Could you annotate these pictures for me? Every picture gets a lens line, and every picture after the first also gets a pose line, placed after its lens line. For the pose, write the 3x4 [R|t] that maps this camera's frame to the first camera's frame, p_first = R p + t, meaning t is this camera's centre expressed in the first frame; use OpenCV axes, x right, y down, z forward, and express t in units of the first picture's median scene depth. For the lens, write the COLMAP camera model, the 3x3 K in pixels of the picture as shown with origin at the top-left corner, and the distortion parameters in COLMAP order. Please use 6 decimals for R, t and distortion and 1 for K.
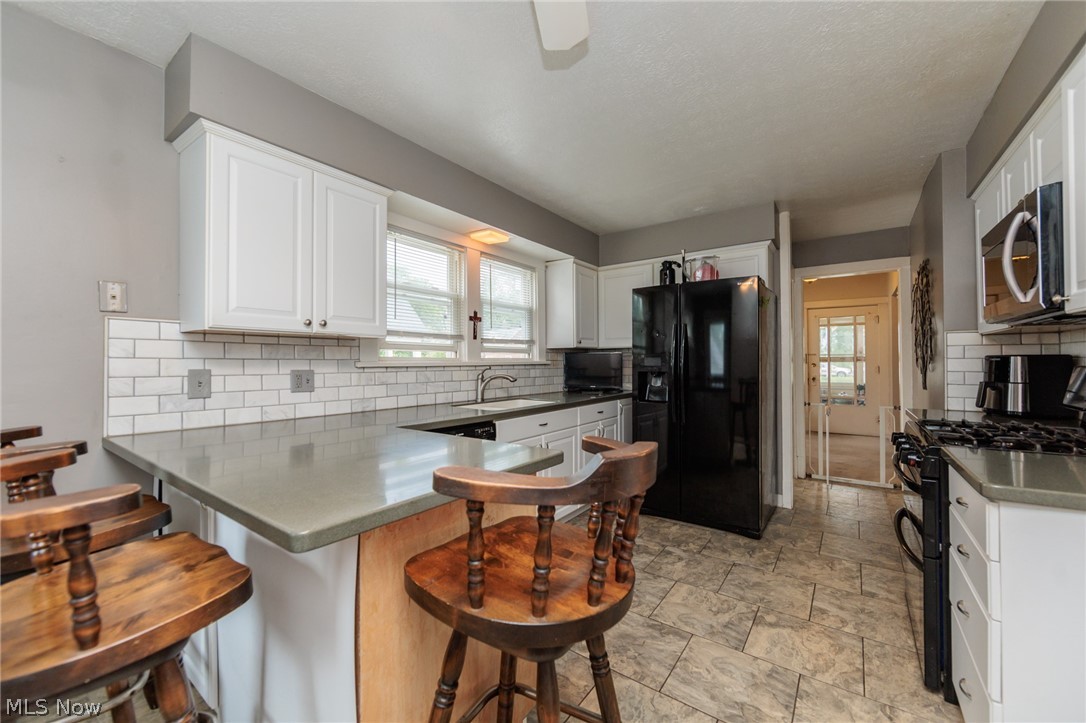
lens RADIAL K [[425.9, 0, 543.4], [0, 425.9, 358.9], [0, 0, 1]] dist [0.000014, -0.000387]
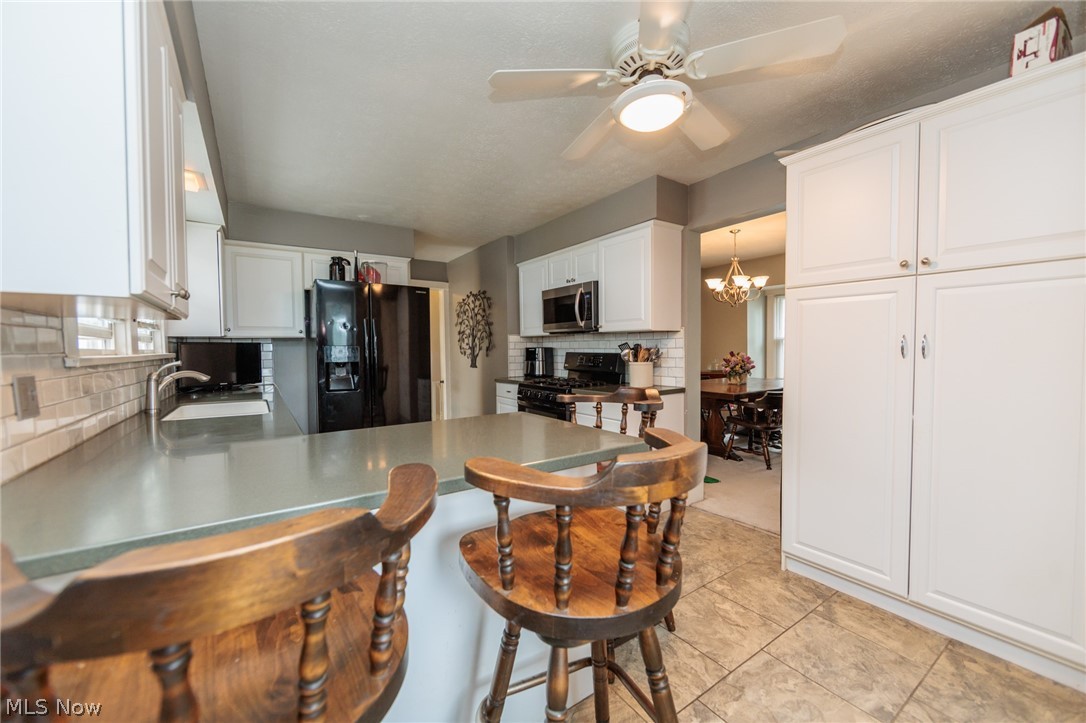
lens RADIAL K [[425.9, 0, 551.6], [0, 425.9, 363.6], [0, 0, 1]] dist [0.000014, -0.000387]
pose [[0.332283, -0.032142, 0.942632, -0.566759], [0.004377, 0.999461, 0.032537, 0.001301], [-0.943170, -0.006686, 0.332245, 0.166803]]
